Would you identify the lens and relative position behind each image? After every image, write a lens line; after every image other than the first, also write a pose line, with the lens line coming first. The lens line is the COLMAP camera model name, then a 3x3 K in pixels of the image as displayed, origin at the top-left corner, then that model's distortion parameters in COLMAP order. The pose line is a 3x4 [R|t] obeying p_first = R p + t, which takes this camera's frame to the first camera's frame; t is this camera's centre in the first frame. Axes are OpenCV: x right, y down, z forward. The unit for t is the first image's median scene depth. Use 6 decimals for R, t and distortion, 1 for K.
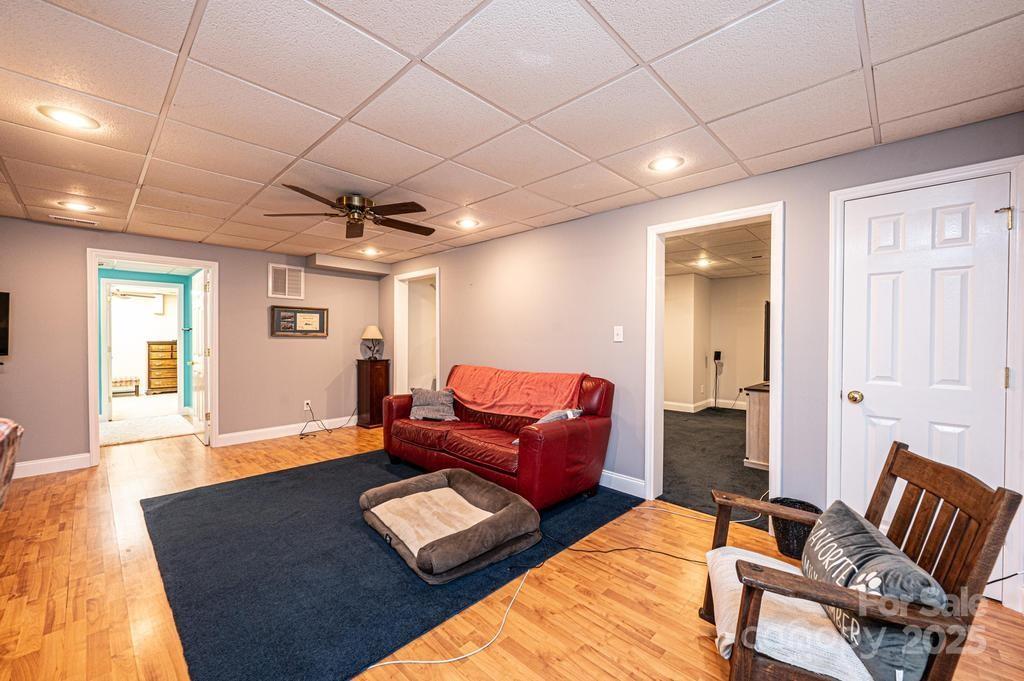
lens RADIAL K [[407.7, 0, 512.0], [0, 407.7, 340.5], [0, 0, 1]] dist [0.001914, 0.000324]
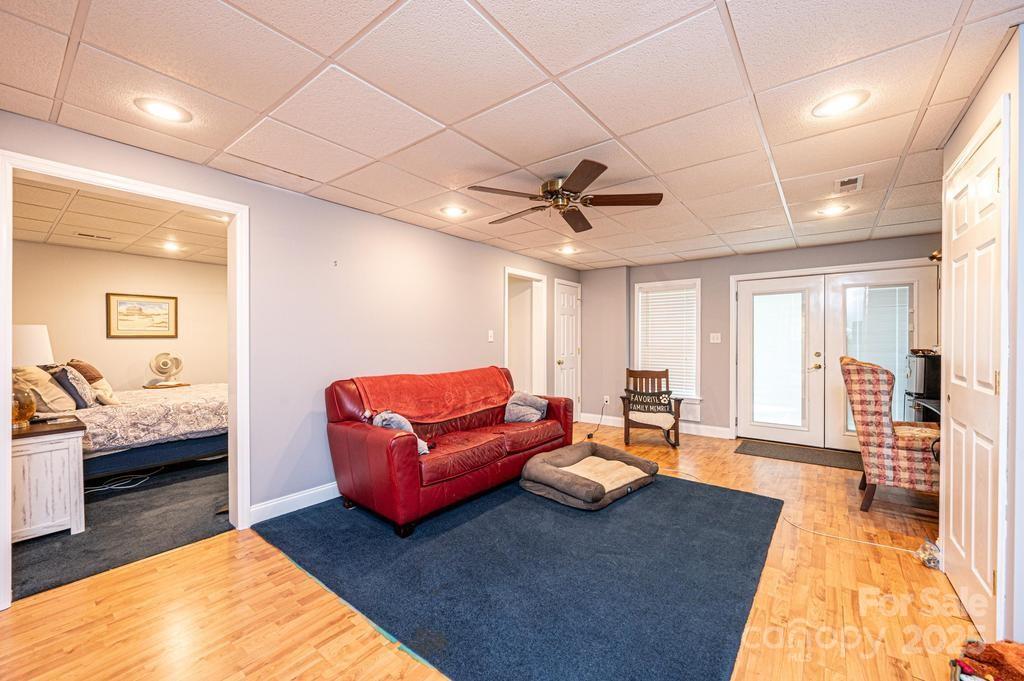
lens RADIAL K [[407.7, 0, 512.0], [0, 407.7, 340.5], [0, 0, 1]] dist [0.001914, 0.000324]
pose [[-0.098638, -0.007939, 0.995092, -0.998996], [0.004116, 0.999956, 0.008386, -0.011916], [-0.995115, 0.004923, -0.098601, 0.950130]]
